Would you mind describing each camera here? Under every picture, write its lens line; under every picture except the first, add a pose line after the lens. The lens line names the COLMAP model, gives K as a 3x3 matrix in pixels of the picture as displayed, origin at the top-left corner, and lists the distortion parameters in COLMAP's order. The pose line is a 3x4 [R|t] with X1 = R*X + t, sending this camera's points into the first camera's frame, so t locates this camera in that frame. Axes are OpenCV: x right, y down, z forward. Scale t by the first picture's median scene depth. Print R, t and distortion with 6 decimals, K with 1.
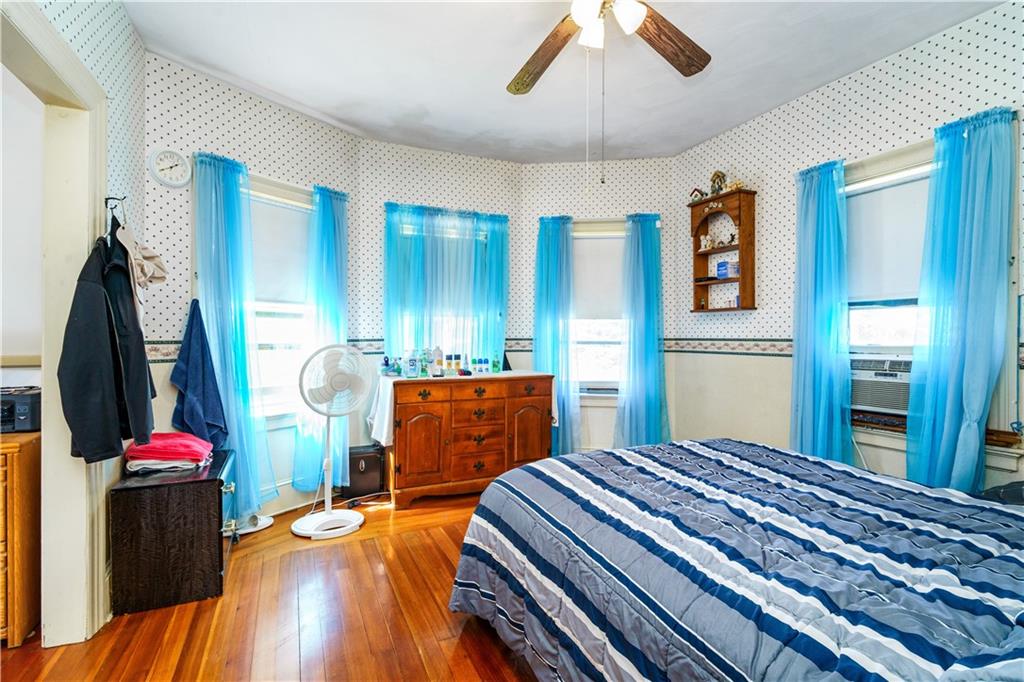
lens RADIAL K [[491.4, 0, 512.8], [0, 491.4, 337.5], [0, 0, 1]] dist [0.000875, -0.001301]
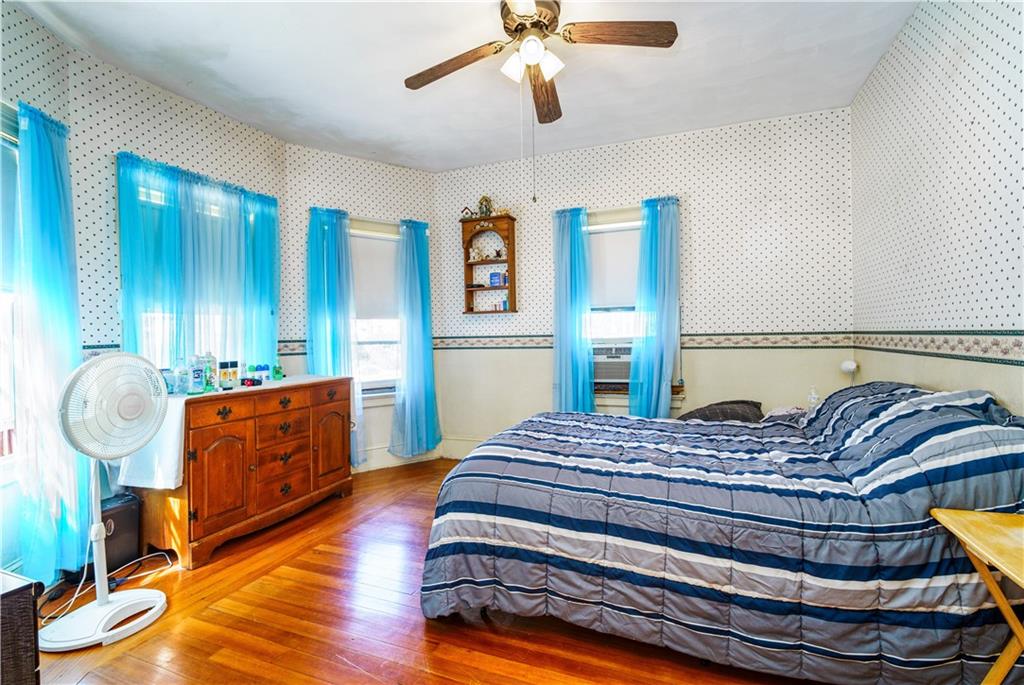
lens RADIAL K [[481.9, 0, 512.0], [0, 481.9, 342.5], [0, 0, 1]] dist [-0.000593, -0.001176]
pose [[0.717902, -0.025790, 0.695667, -0.365738], [0.021900, 0.999656, 0.014459, 0.002142], [-0.695800, 0.004855, 0.718219, 0.118368]]
